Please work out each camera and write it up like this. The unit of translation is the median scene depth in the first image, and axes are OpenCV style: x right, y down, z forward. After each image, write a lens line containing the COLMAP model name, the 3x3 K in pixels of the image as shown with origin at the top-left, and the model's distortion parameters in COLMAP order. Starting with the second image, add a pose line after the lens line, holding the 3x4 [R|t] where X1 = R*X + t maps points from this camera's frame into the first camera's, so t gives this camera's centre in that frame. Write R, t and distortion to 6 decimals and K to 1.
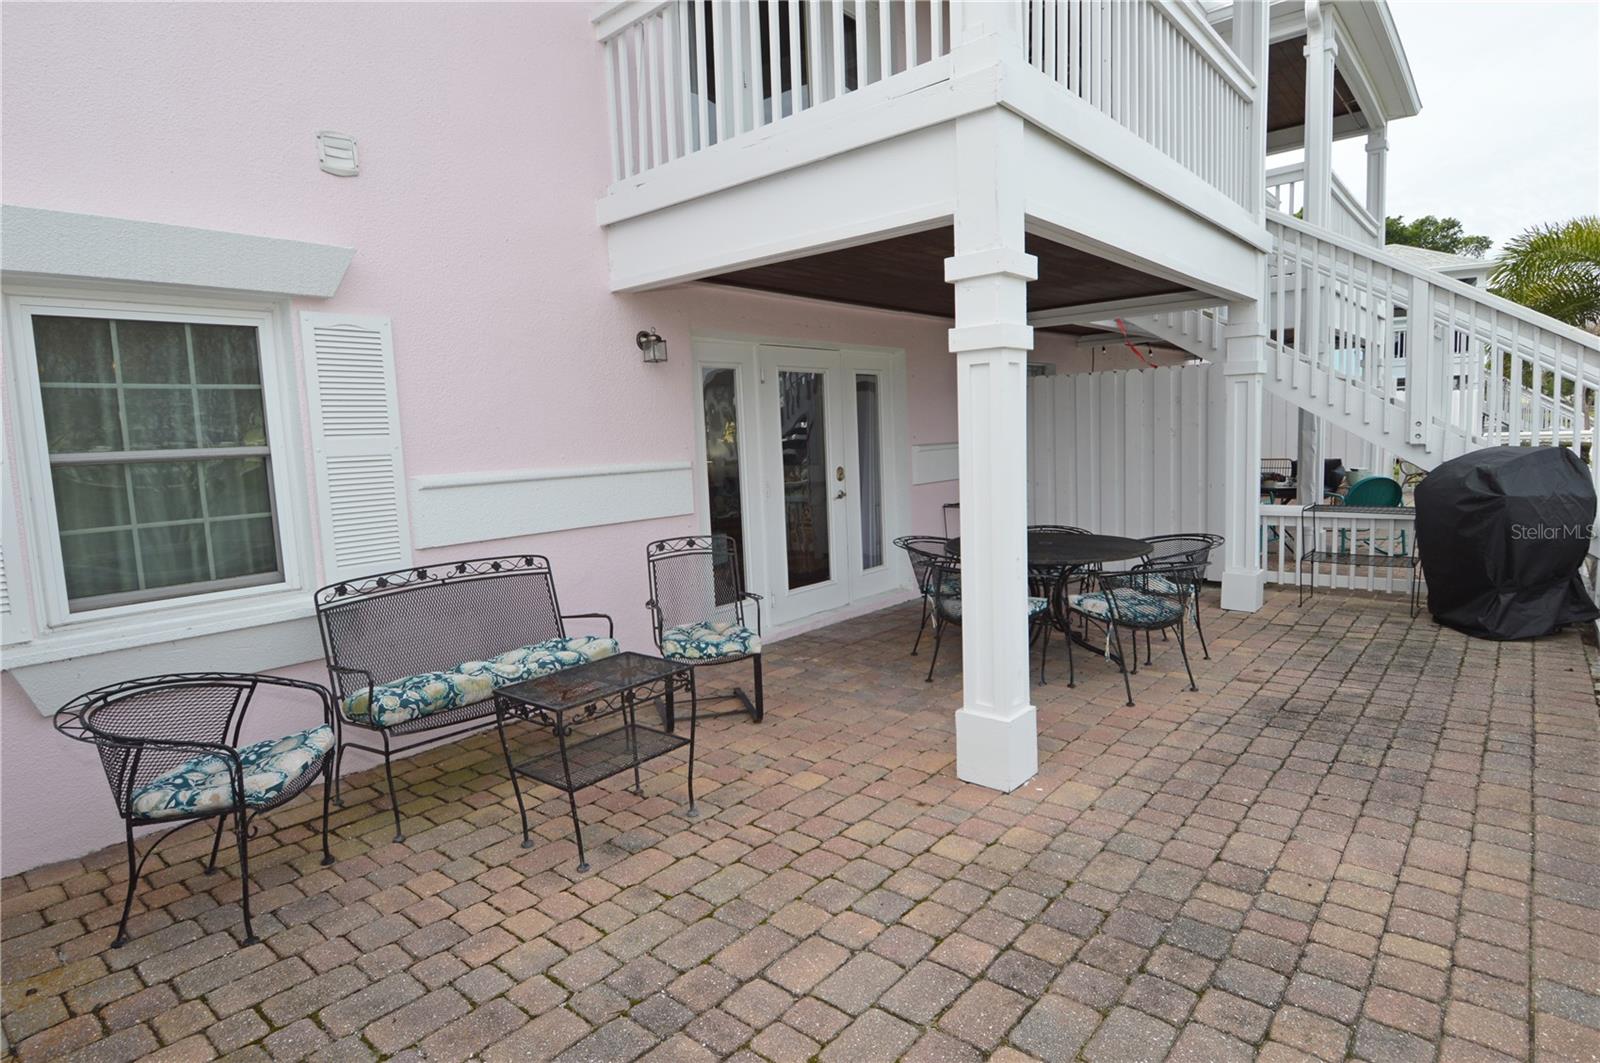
lens RADIAL K [[846.2, 0, 805.6], [0, 846.2, 520.7], [0, 0, 1]] dist [0.019501, -0.029235]
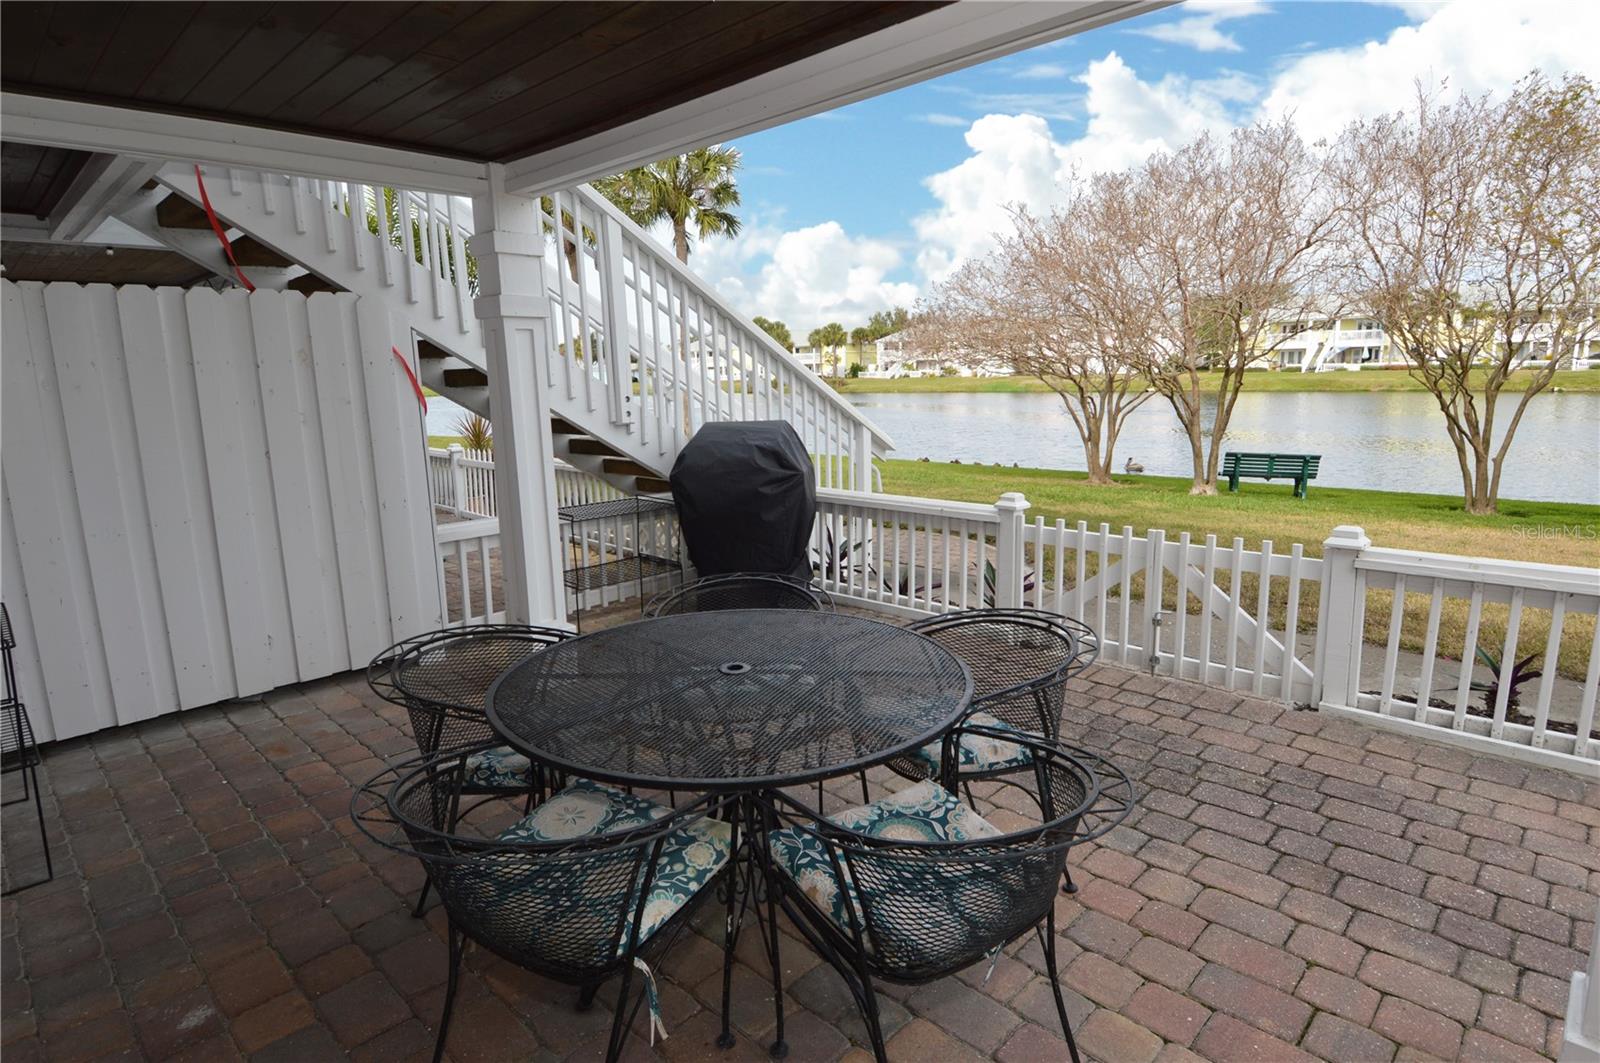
lens RADIAL K [[846.2, 0, 805.6], [0, 846.2, 520.7], [0, 0, 1]] dist [0.019501, -0.029235]
pose [[0.062461, -0.135493, 0.988808, -0.114007], [0.121819, 0.984369, 0.127189, -0.086626], [-0.990585, 0.112512, 0.077990, 0.827294]]
